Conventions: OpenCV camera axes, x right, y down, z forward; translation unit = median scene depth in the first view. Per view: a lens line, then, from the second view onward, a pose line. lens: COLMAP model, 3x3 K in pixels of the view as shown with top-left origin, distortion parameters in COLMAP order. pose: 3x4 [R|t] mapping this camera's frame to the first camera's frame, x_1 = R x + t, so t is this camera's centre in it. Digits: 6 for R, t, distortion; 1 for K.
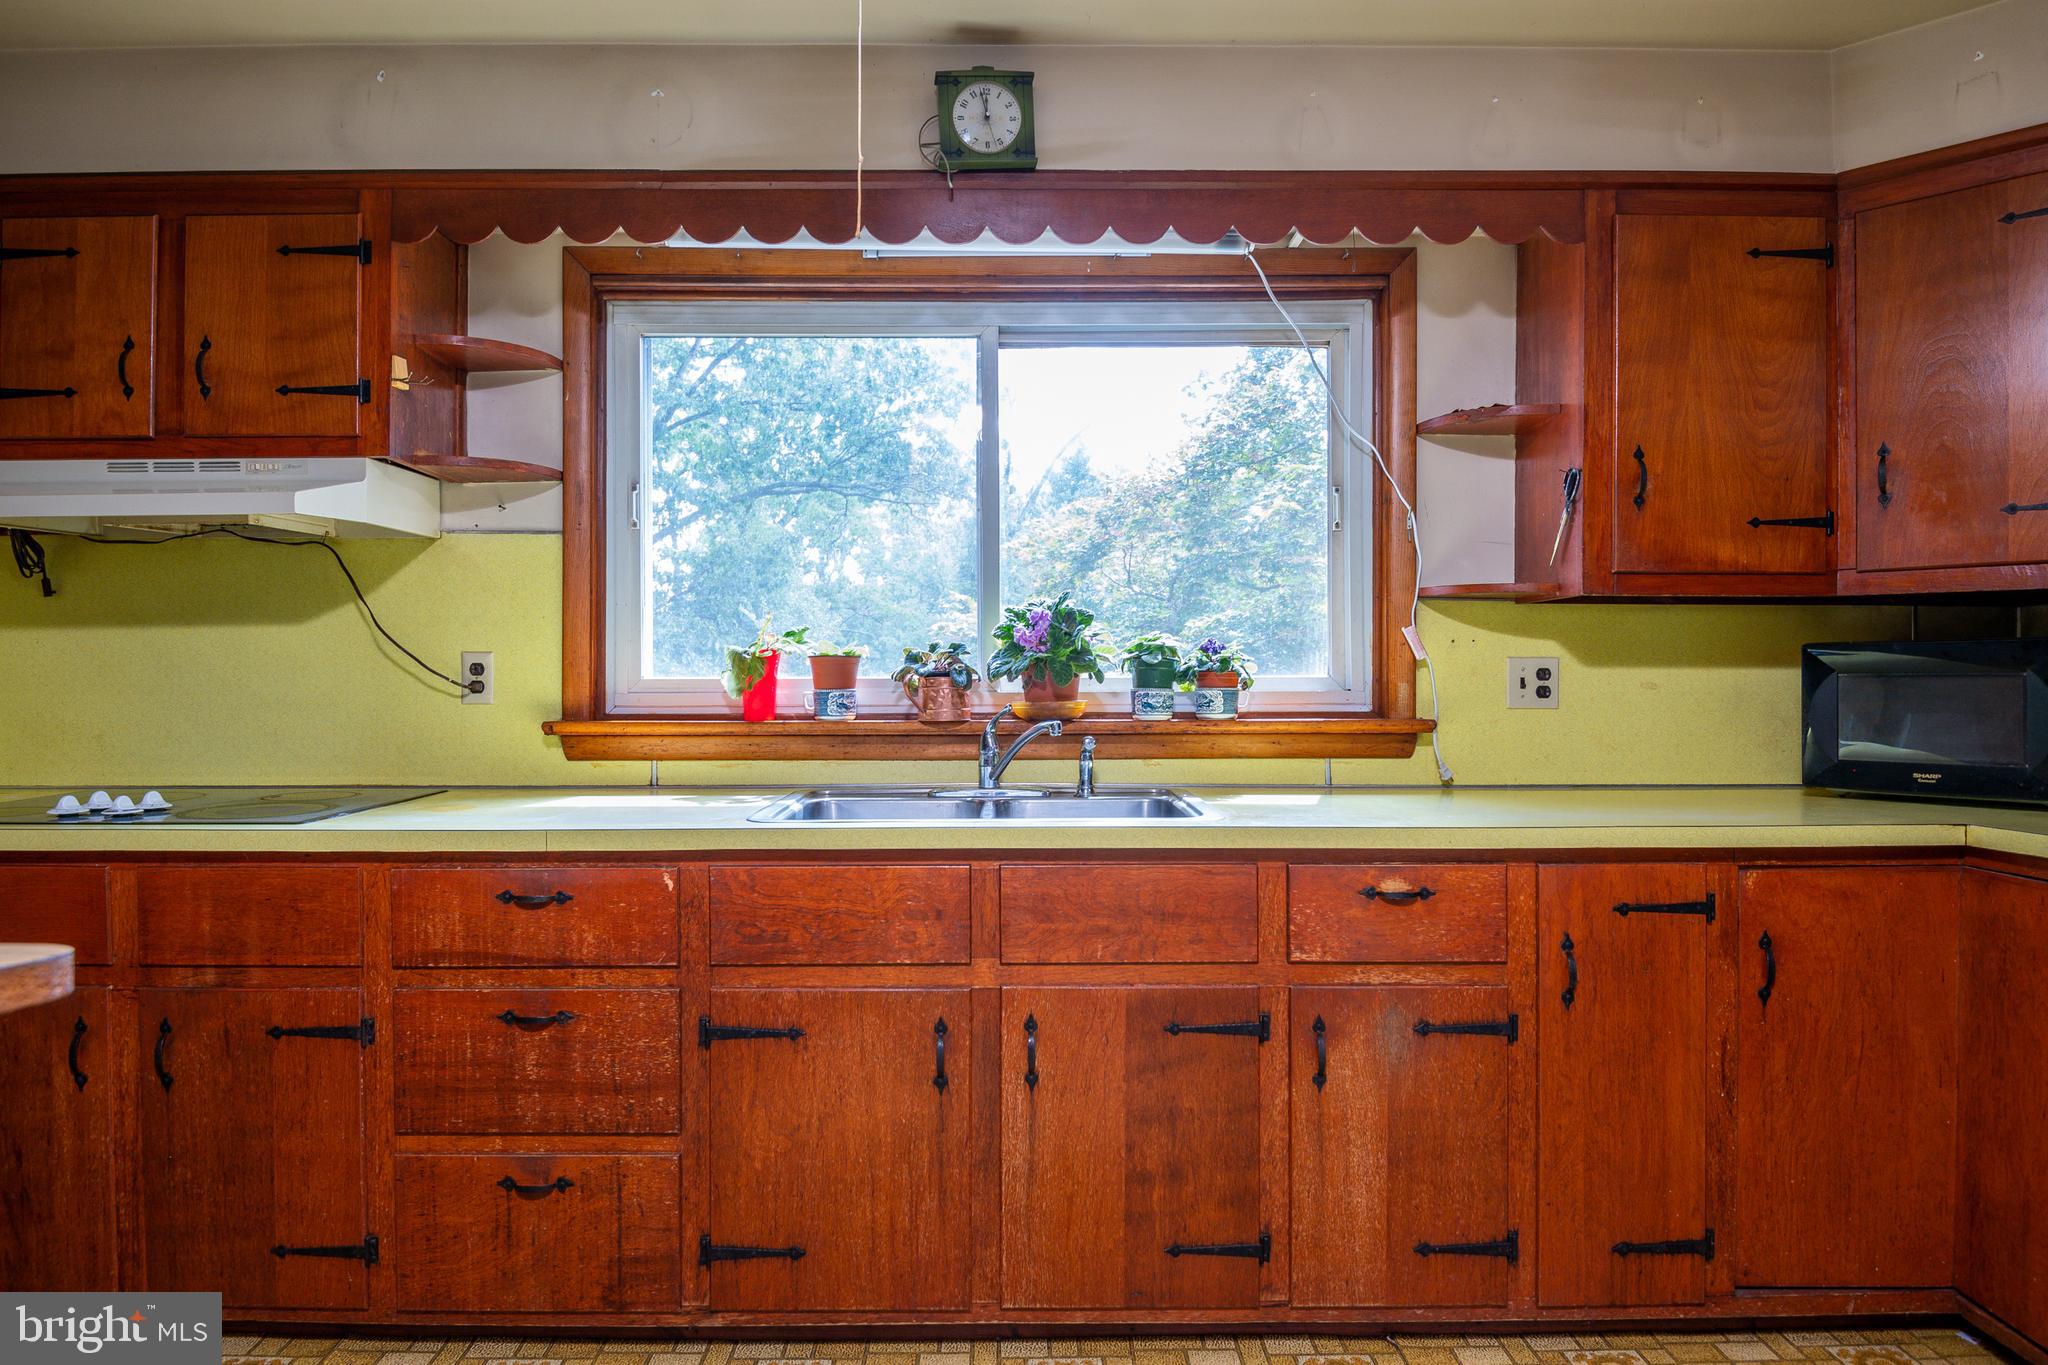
lens RADIAL K [[1208.3, 0, 1029.9], [0, 1208.3, 690.2], [0, 0, 1]] dist [-0.007233, -0.010344]
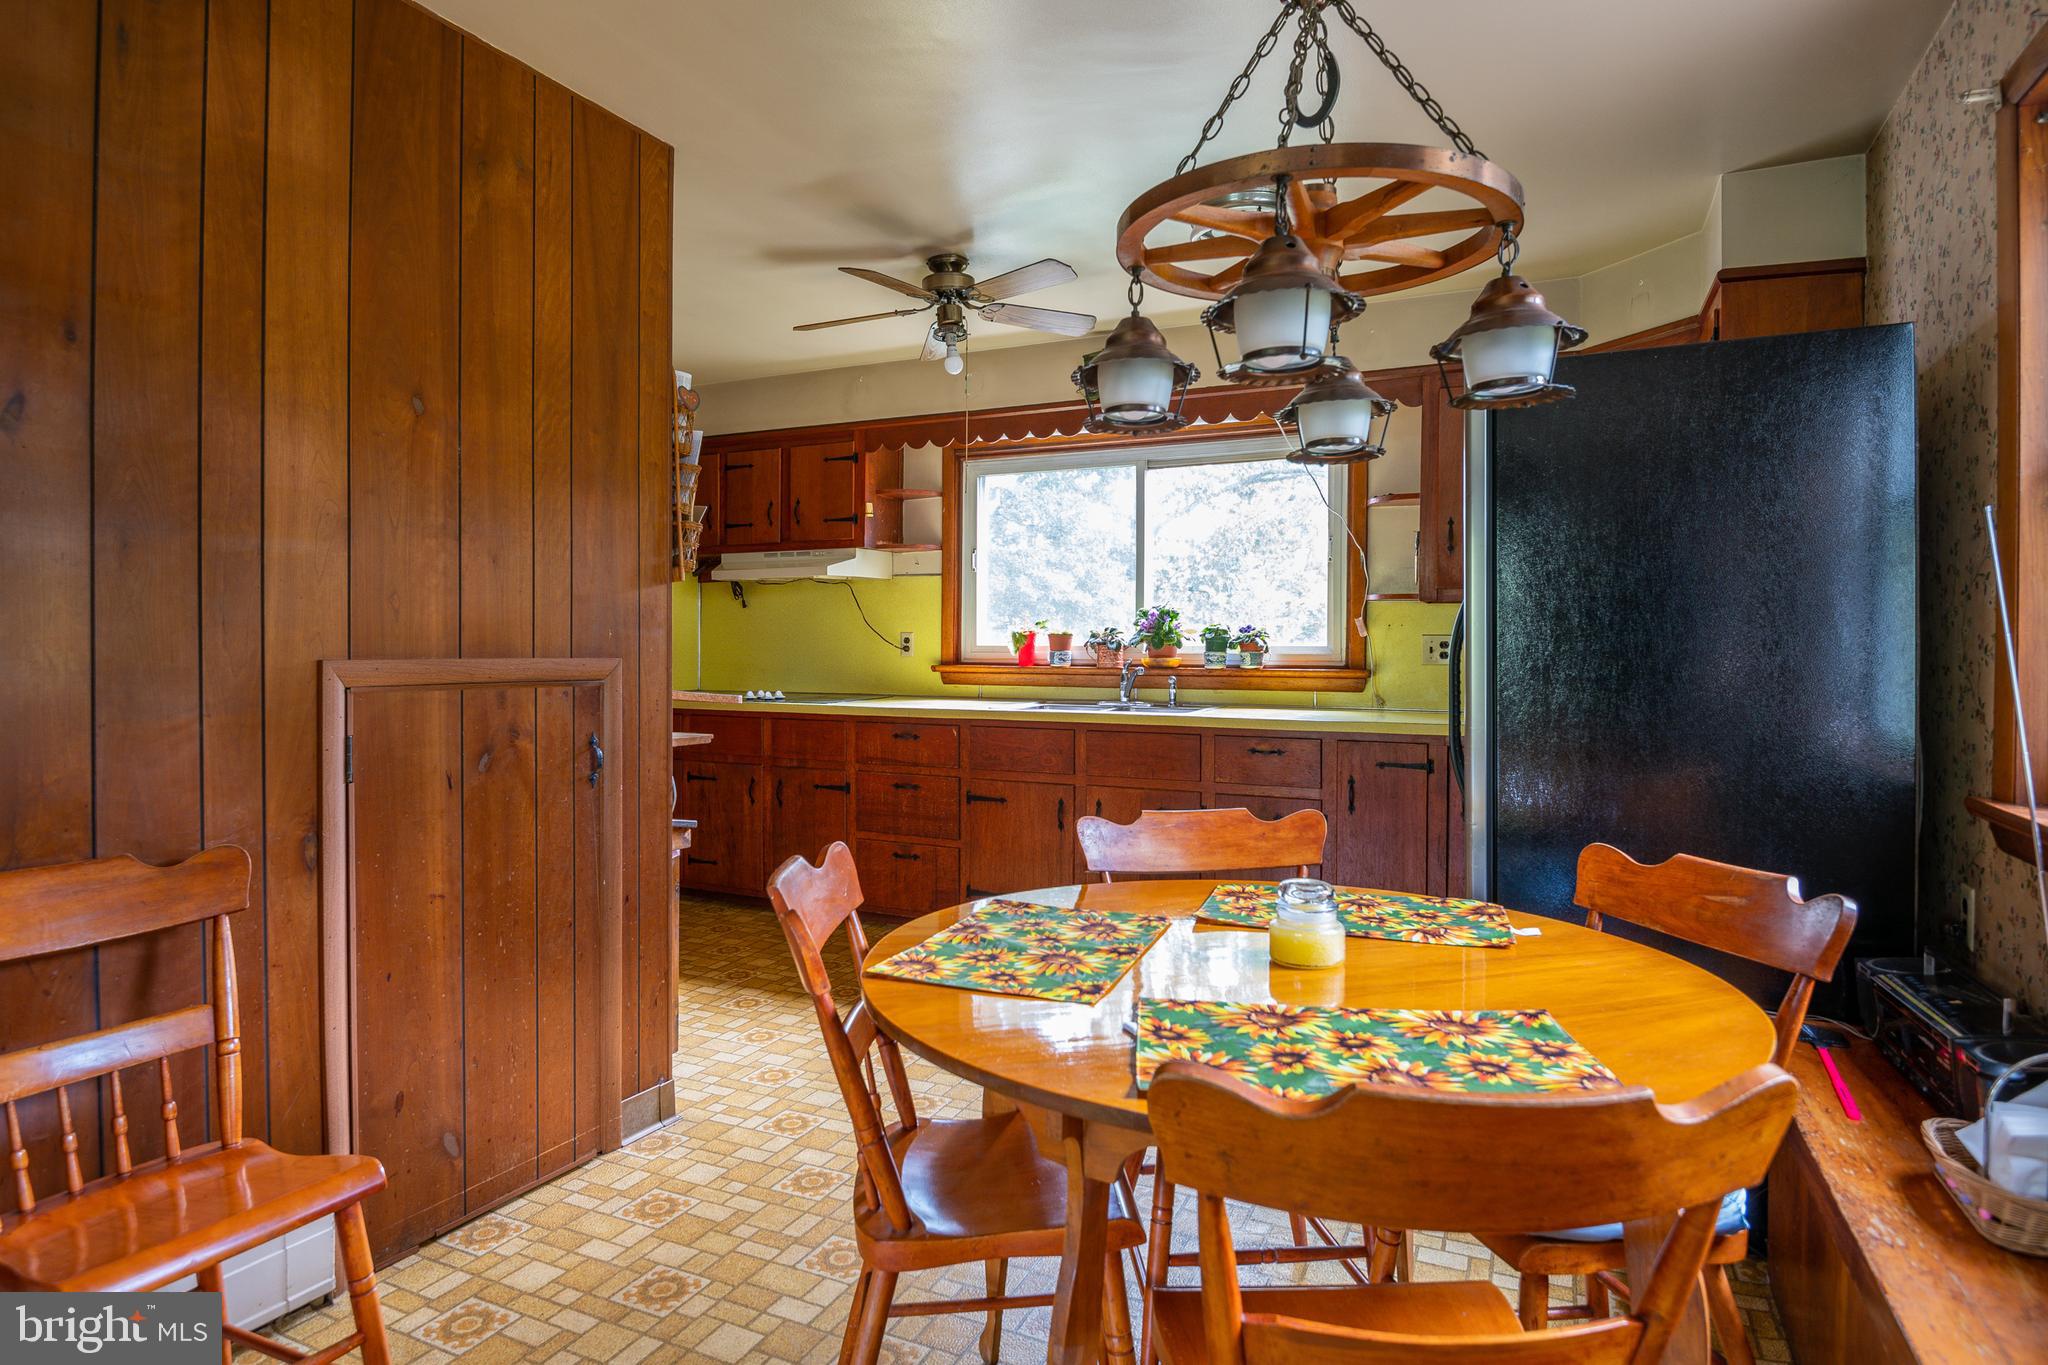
lens RADIAL K [[1141.1, 0, 1023.7], [0, 1141.1, 673.3], [0, 0, 1]] dist [0.000978, -0.000390]
pose [[0.899805, 0.015565, -0.436015, 0.683549], [-0.007069, 0.999752, 0.021102, -0.003265], [0.436235, -0.015906, 0.899692, -0.815100]]
